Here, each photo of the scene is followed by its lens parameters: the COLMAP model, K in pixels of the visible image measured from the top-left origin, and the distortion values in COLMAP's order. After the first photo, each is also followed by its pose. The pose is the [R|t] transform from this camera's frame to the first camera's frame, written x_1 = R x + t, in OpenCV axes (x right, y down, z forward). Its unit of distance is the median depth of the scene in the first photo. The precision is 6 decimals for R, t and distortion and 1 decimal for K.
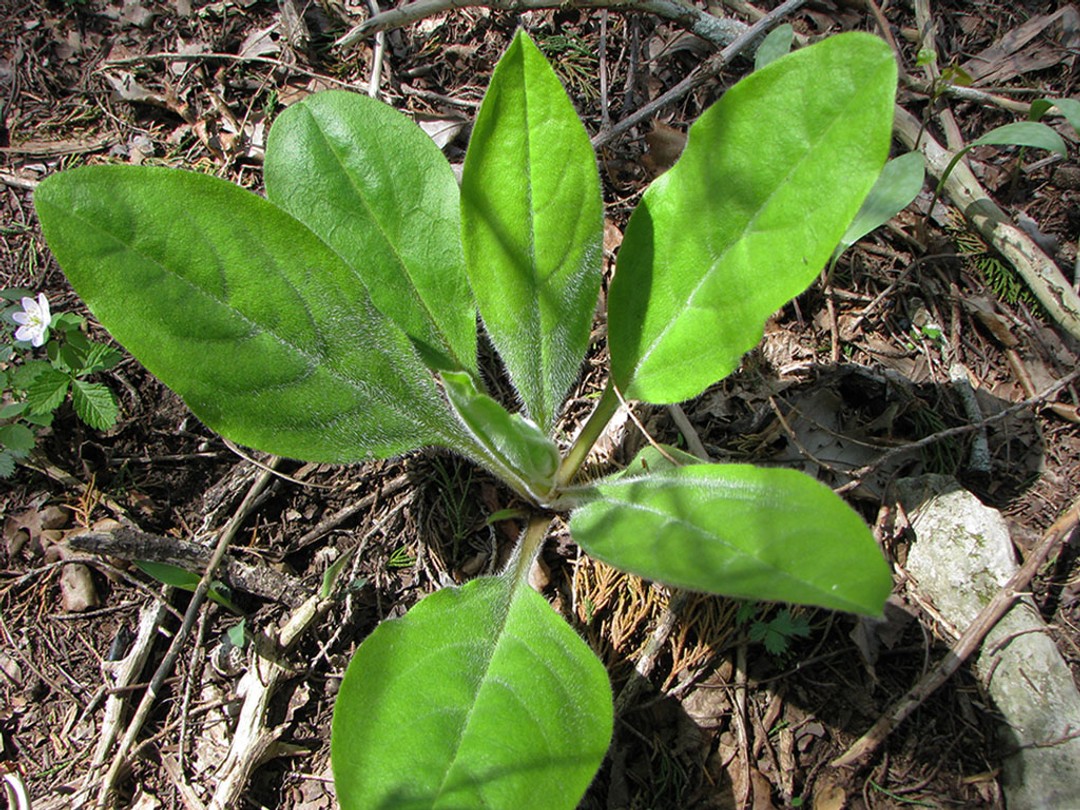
lens RADIAL K [[1102.2, 0, 540.0], [0, 1102.2, 405.0], [0, 0, 1]] dist [-0.232068, 0.333909]
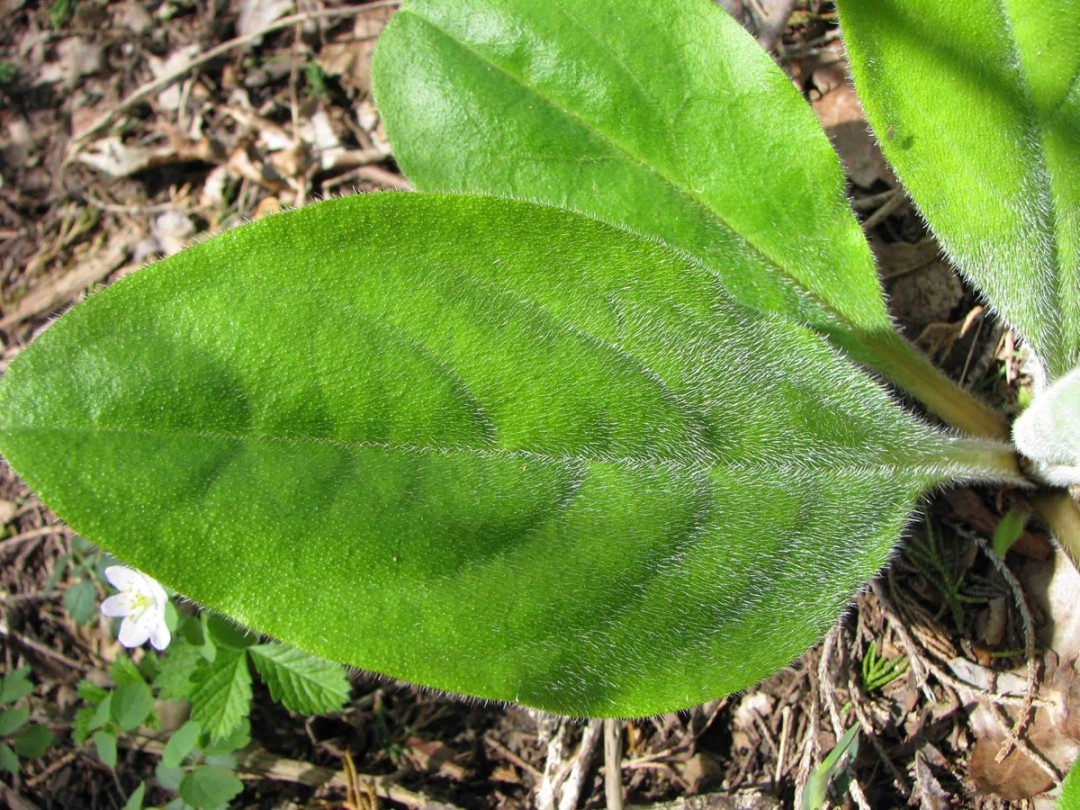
lens RADIAL K [[1102.2, 0, 540.0], [0, 1102.2, 405.0], [0, 0, 1]] dist [-0.232068, 0.333909]
pose [[0.898638, -0.420732, -0.124235, -0.132828], [0.428696, 0.902321, 0.045132, -0.076519], [0.093111, -0.093816, 0.991226, 0.351562]]
